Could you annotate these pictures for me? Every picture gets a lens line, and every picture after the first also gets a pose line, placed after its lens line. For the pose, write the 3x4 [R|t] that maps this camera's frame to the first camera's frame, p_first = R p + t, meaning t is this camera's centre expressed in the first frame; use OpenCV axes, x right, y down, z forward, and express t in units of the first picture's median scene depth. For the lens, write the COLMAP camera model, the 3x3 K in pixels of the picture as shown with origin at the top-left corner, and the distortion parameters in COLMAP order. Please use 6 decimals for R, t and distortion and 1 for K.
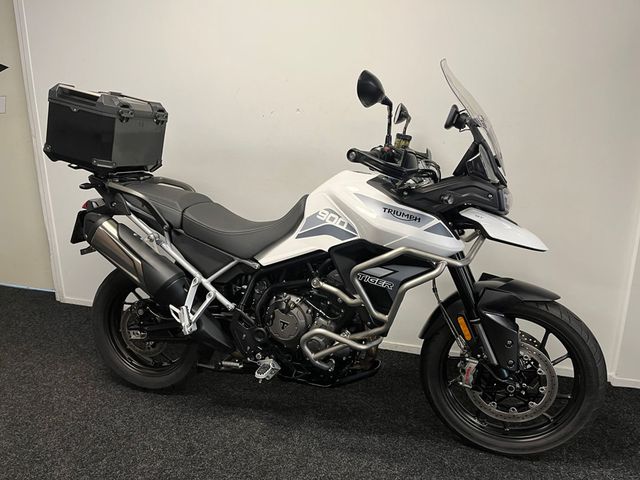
lens RADIAL K [[482.9, 0, 316.8], [0, 482.9, 238.6], [0, 0, 1]] dist [0.090310, -0.124595]
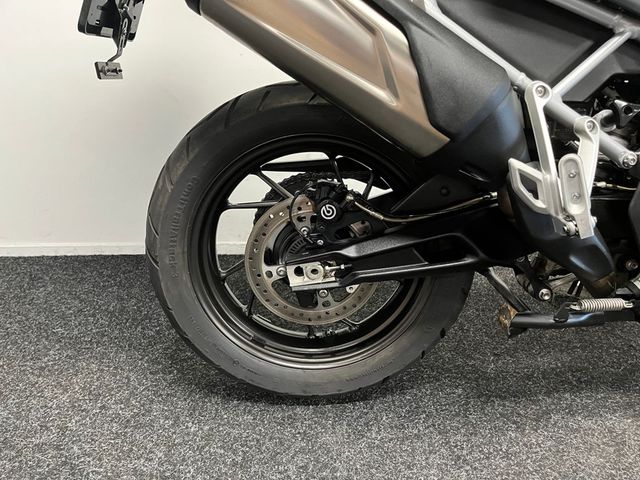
lens RADIAL K [[482.9, 0, 316.8], [0, 482.9, 238.6], [0, 0, 1]] dist [0.090310, -0.124595]
pose [[0.949379, -0.126854, 0.287380, -0.551011], [0.089421, 0.986122, 0.139881, 0.135391], [-0.301136, -0.107102, 0.947547, 0.745508]]
